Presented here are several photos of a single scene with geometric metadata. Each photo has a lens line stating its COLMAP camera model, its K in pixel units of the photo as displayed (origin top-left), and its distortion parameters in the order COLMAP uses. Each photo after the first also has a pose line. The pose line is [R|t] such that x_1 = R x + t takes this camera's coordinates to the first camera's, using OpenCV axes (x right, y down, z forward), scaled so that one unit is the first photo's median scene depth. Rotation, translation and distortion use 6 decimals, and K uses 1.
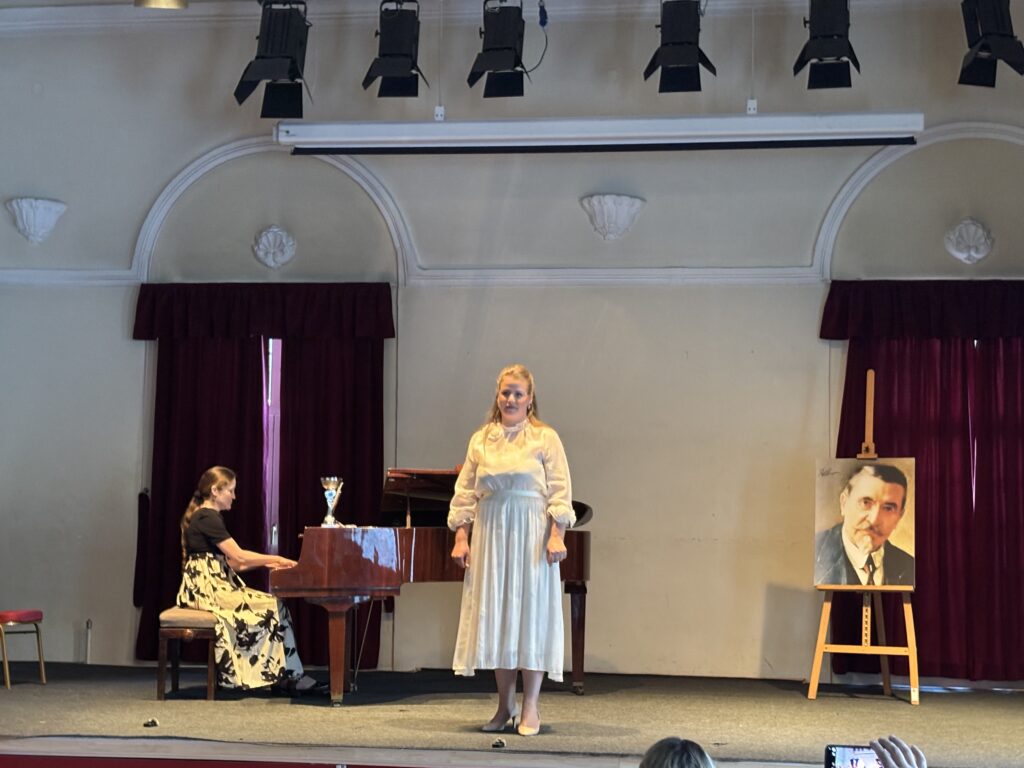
lens RADIAL K [[1797.8, 0, 512.0], [0, 1797.8, 384.0], [0, 0, 1]] dist [0.232285, -0.921422]
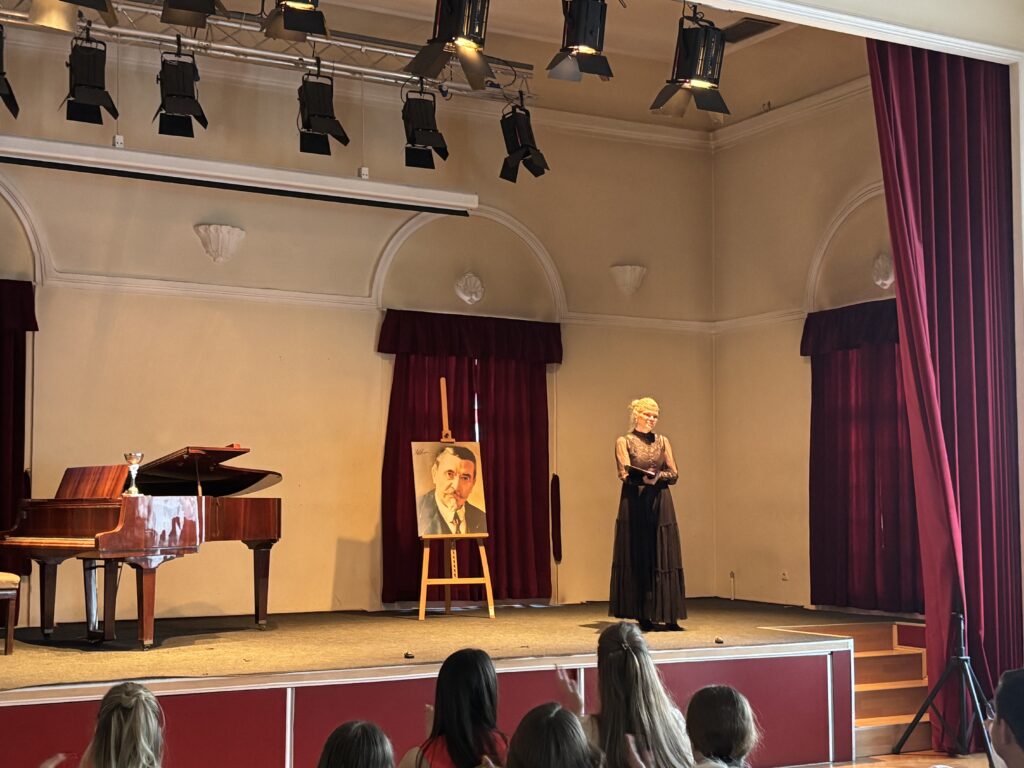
lens RADIAL K [[1464.1, 0, 512.0], [0, 1464.1, 384.0], [0, 0, 1]] dist [0.281730, -1.239120]
pose [[0.787729, 0.036587, 0.614934, -0.440528], [-0.035031, 0.999280, -0.014580, 0.011465], [-0.615025, -0.010056, 0.788444, 0.092875]]
